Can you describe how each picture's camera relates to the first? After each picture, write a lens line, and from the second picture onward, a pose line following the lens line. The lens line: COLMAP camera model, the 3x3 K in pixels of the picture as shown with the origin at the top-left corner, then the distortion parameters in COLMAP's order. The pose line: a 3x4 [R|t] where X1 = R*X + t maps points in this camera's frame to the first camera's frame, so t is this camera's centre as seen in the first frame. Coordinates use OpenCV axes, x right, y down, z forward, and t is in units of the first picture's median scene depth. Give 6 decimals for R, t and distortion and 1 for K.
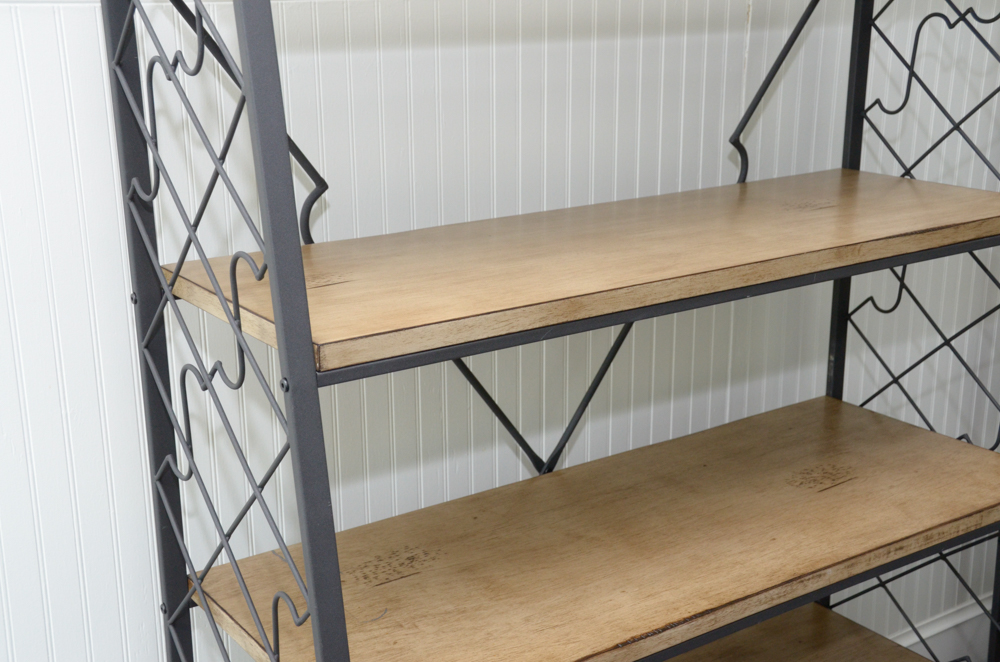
lens RADIAL K [[1294.2, 0, 496.8], [0, 1294.2, 354.5], [0, 0, 1]] dist [0.116386, 0.000000]
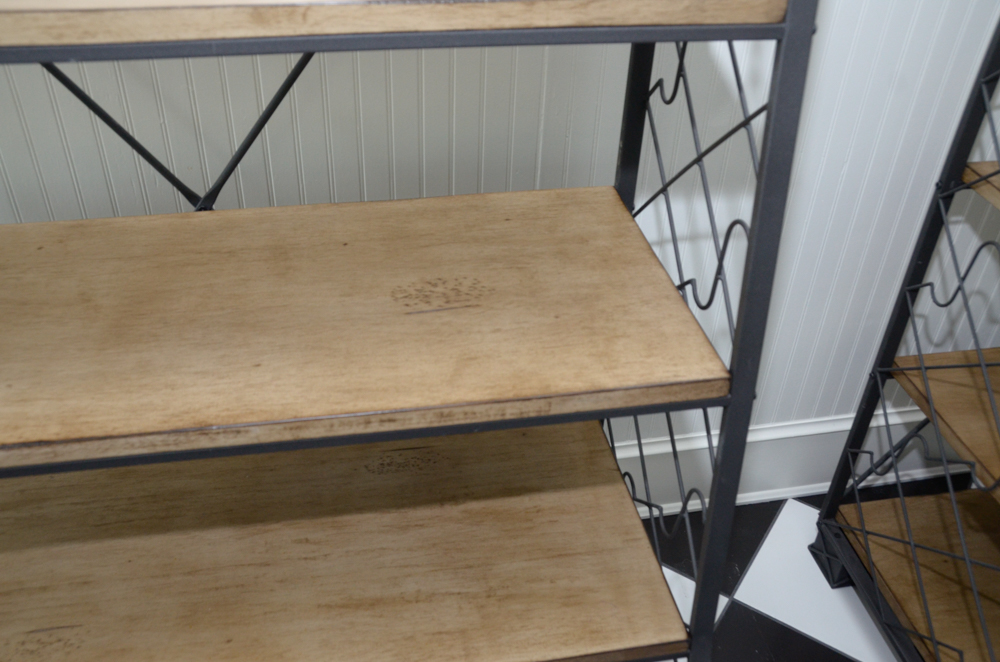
lens RADIAL K [[947.1, 0, 459.1], [0, 947.1, 363.7], [0, 0, 1]] dist [0.019336, 0.000000]
pose [[0.898388, 0.288430, -0.331222, 0.523688], [-0.148150, 0.908953, 0.389687, -0.111493], [0.413463, -0.301020, 0.859323, 0.537401]]
